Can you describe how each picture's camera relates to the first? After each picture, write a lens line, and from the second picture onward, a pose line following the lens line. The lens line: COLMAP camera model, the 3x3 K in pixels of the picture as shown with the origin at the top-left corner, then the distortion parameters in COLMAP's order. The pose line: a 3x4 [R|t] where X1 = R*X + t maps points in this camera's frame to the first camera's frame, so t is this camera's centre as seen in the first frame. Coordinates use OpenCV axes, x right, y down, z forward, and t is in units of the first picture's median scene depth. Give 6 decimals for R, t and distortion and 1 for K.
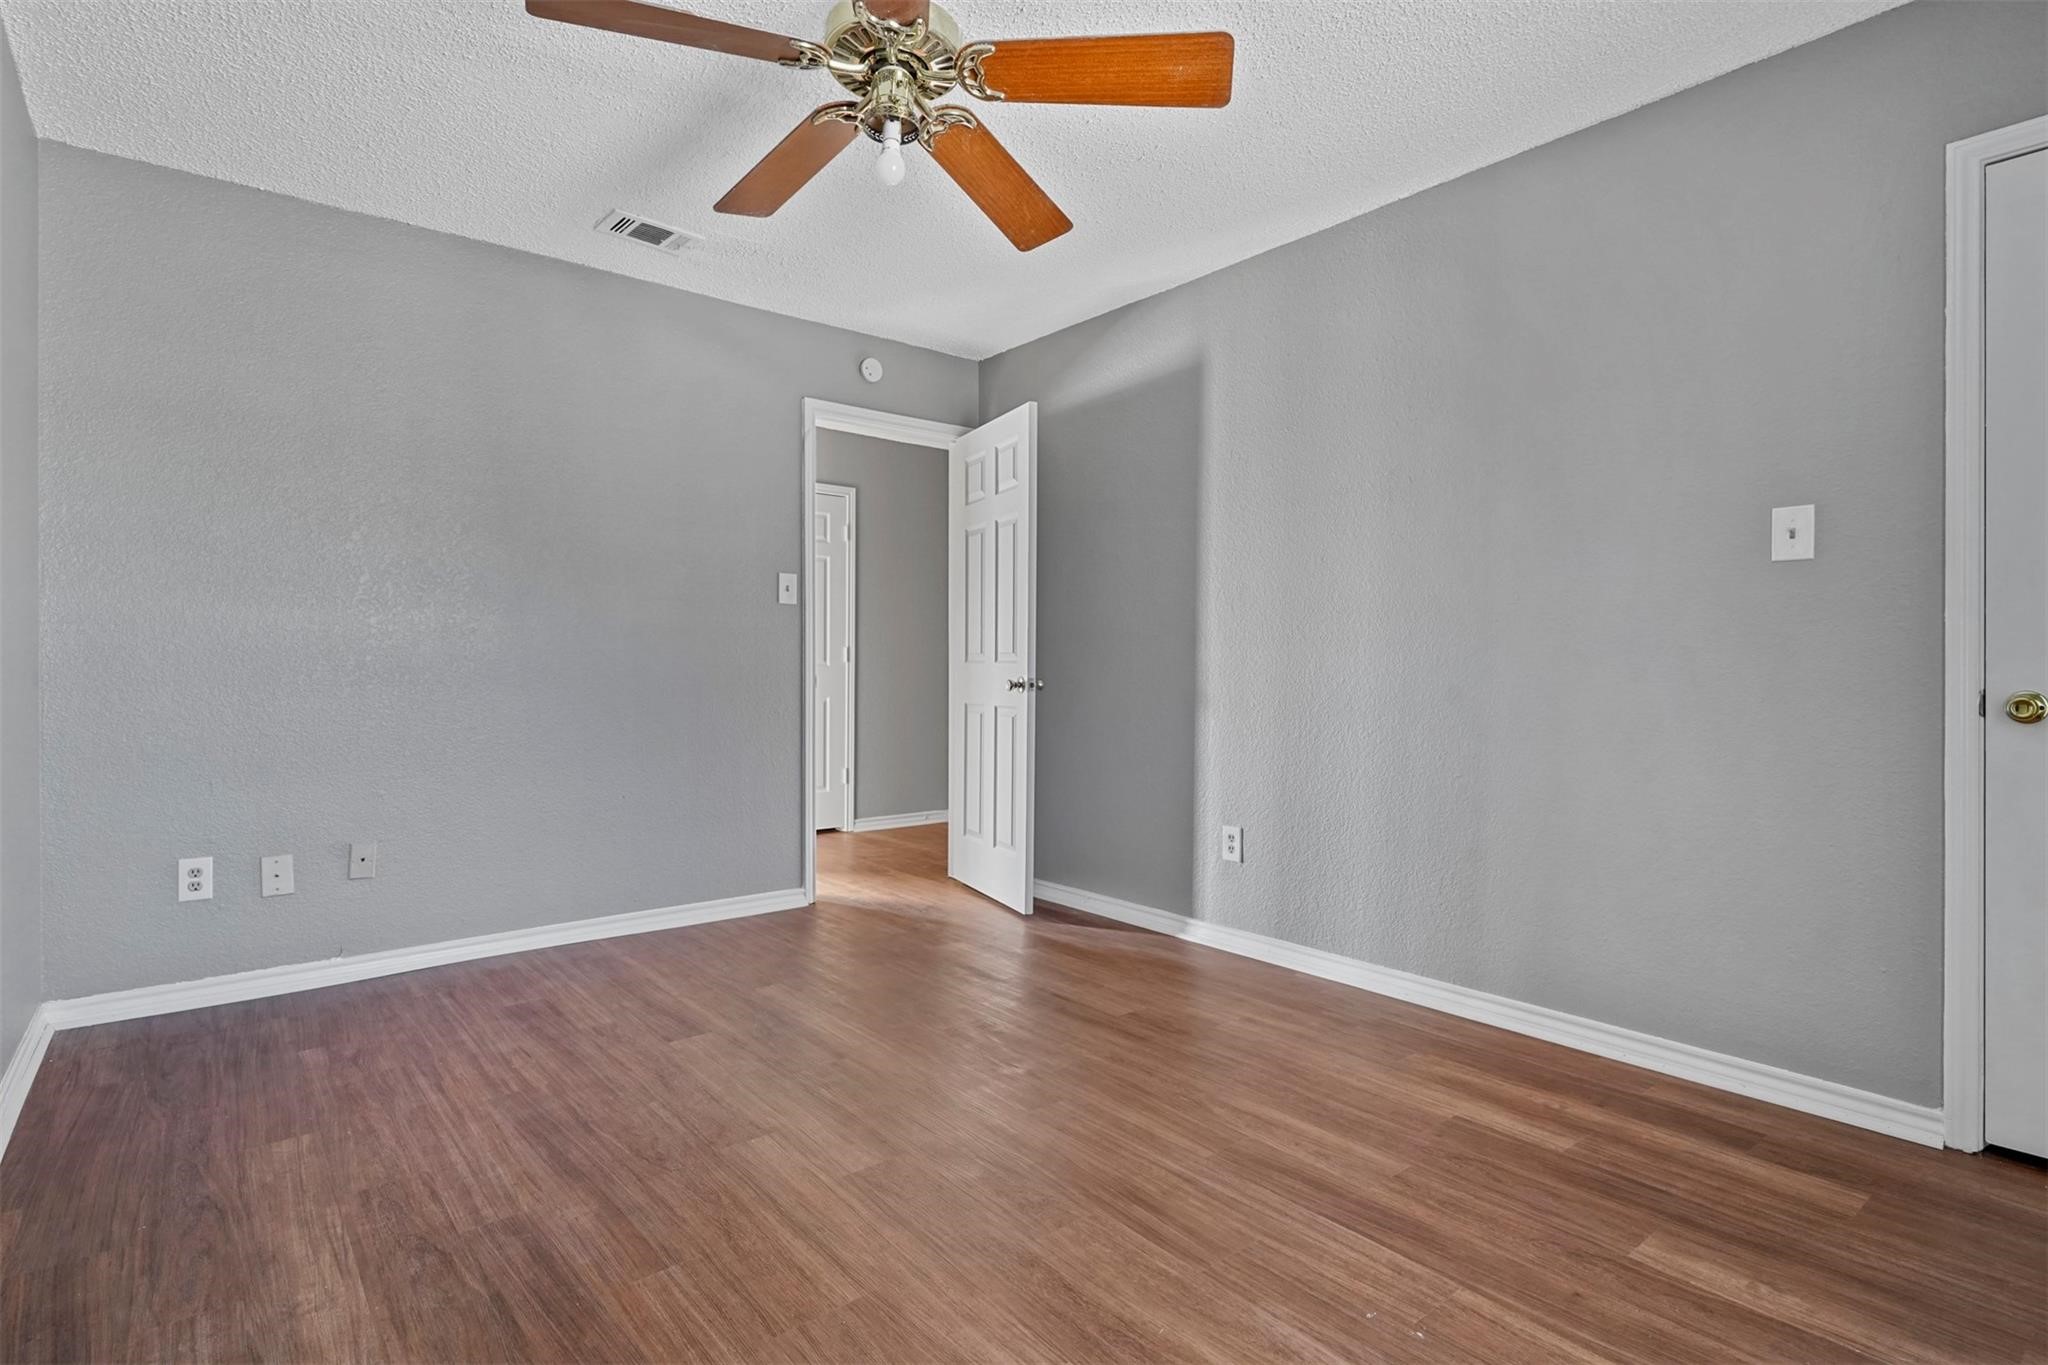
lens RADIAL K [[998.0, 0, 1022.9], [0, 998.0, 672.6], [0, 0, 1]] dist [-0.001548, 0.000405]
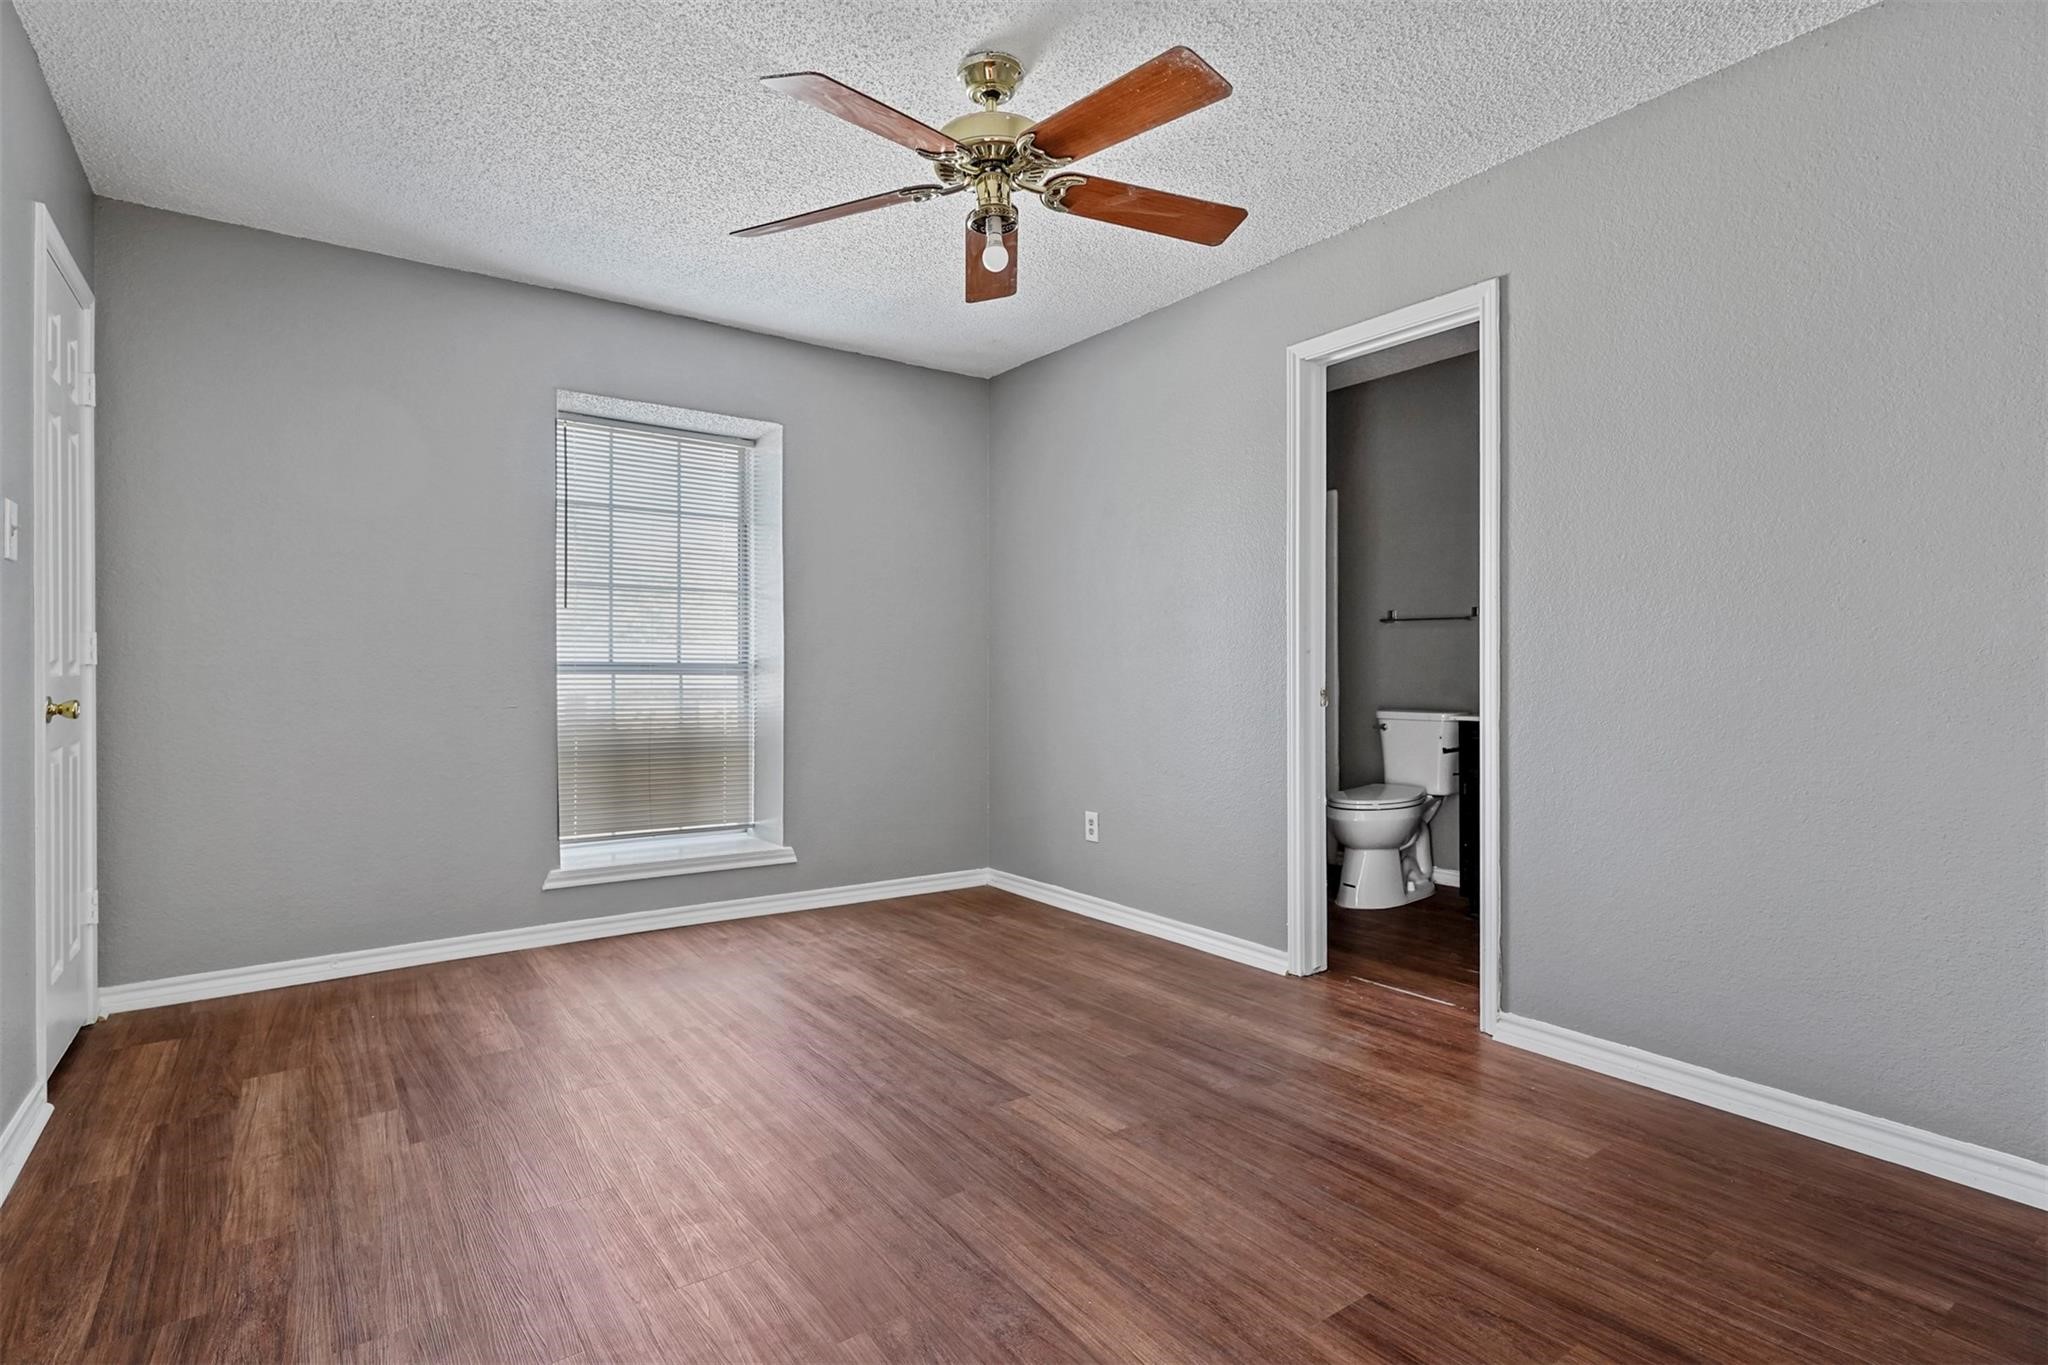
lens RADIAL K [[998.0, 0, 1024.2], [0, 998.0, 679.1], [0, 0, 1]] dist [-0.001548, 0.000405]
pose [[-0.998102, -0.003557, 0.061475, -0.240695], [-0.002777, 0.999915, 0.012770, -0.019460], [-0.061515, 0.012575, -0.998027, 2.165685]]
